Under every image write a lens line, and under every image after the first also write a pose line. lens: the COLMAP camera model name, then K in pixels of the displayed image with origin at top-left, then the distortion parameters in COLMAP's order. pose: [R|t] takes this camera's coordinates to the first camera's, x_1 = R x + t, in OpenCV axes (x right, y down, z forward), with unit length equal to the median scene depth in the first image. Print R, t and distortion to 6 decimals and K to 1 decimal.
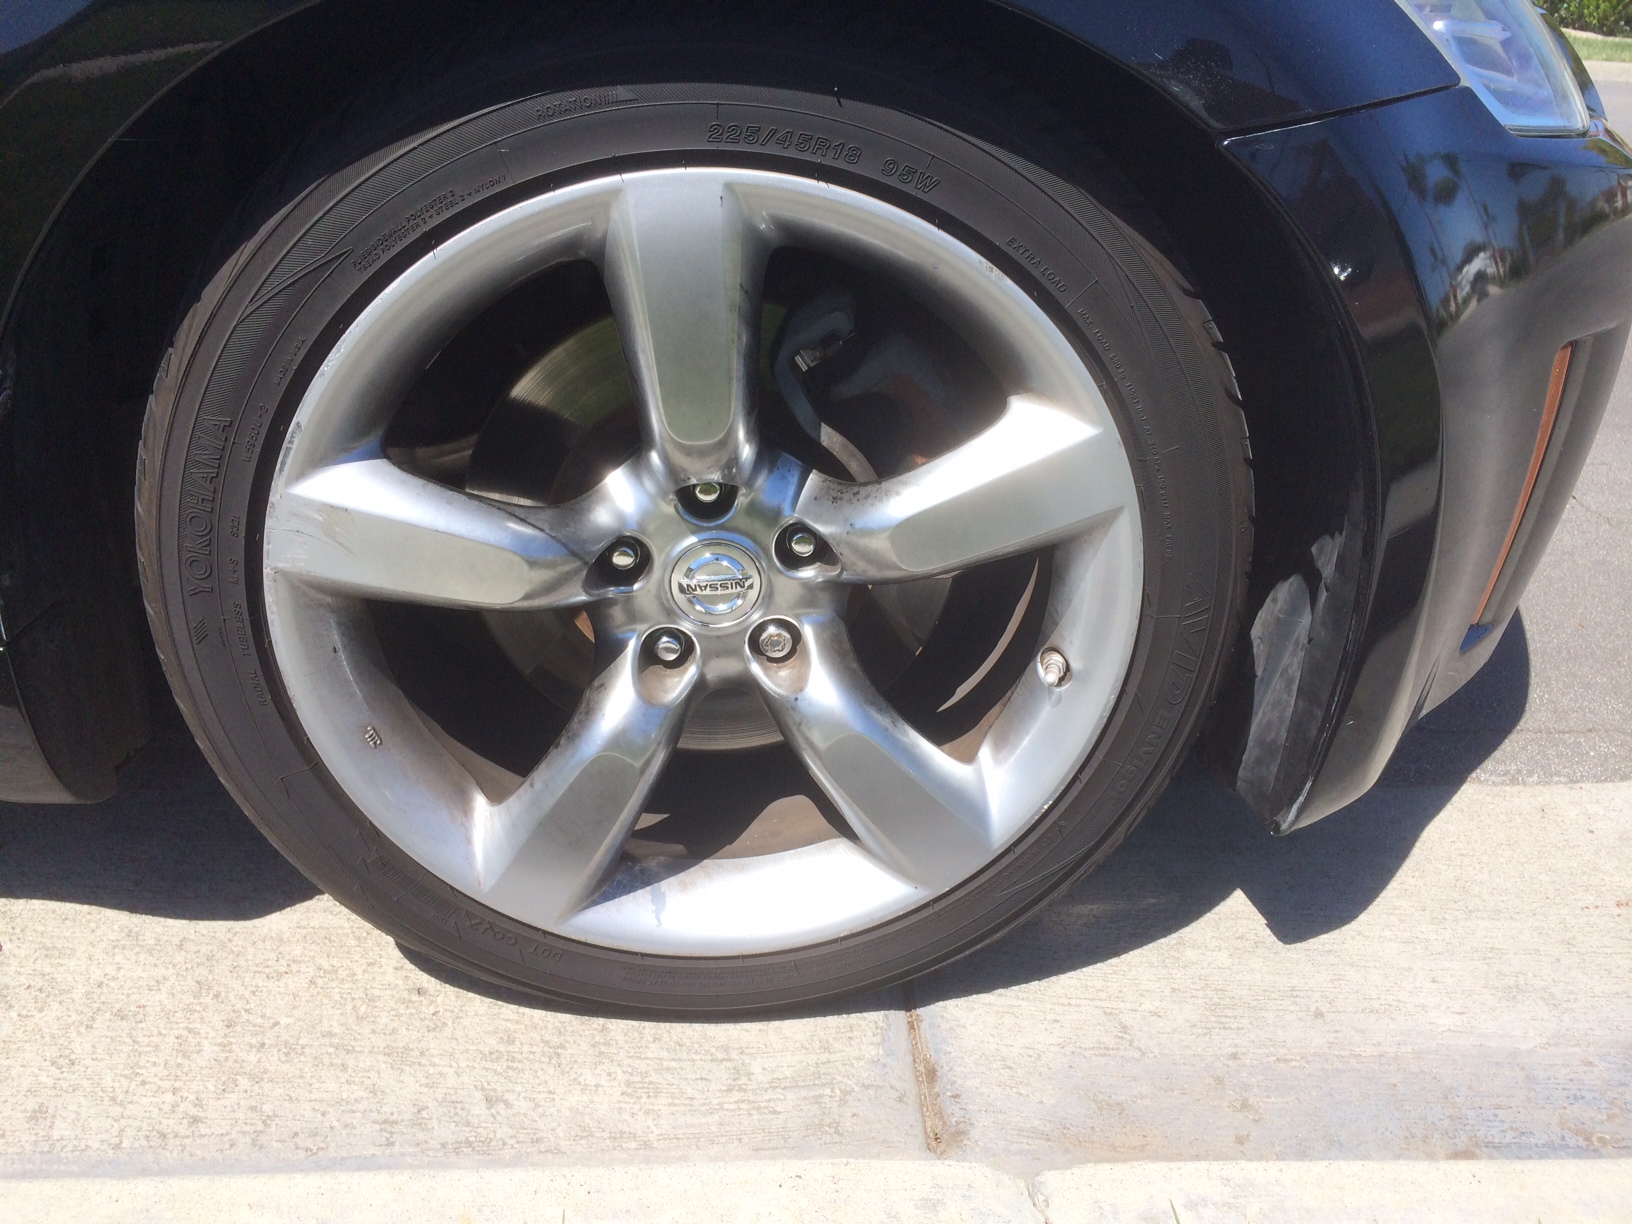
lens RADIAL K [[1389.3, 0, 831.3], [0, 1389.3, 613.4], [0, 0, 1]] dist [0.008332, 0.002687]
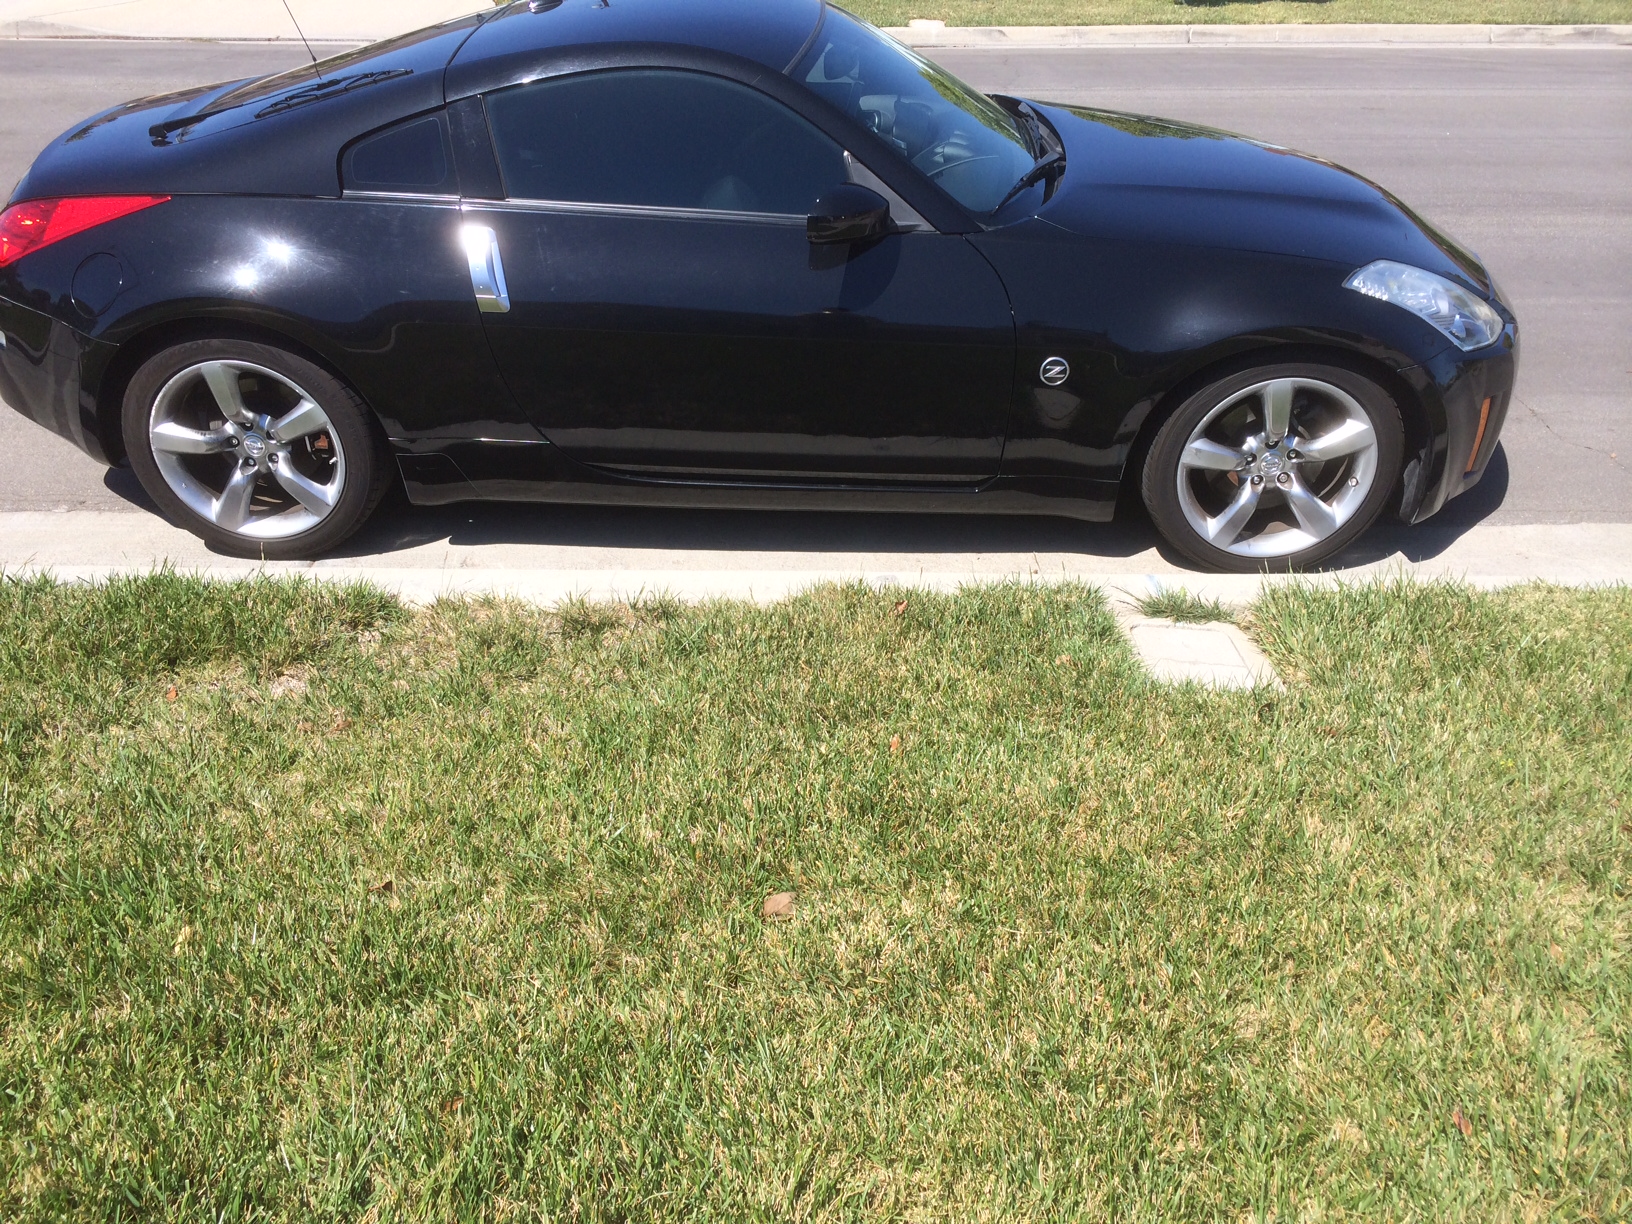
lens RADIAL K [[1389.3, 0, 814.0], [0, 1389.3, 614.5], [0, 0, 1]] dist [0.008332, 0.002687]
pose [[0.993801, -0.016819, -0.109898, -0.989086], [0.023593, 0.997881, 0.060630, 0.143408], [0.108645, -0.062847, 0.992092, -3.313787]]
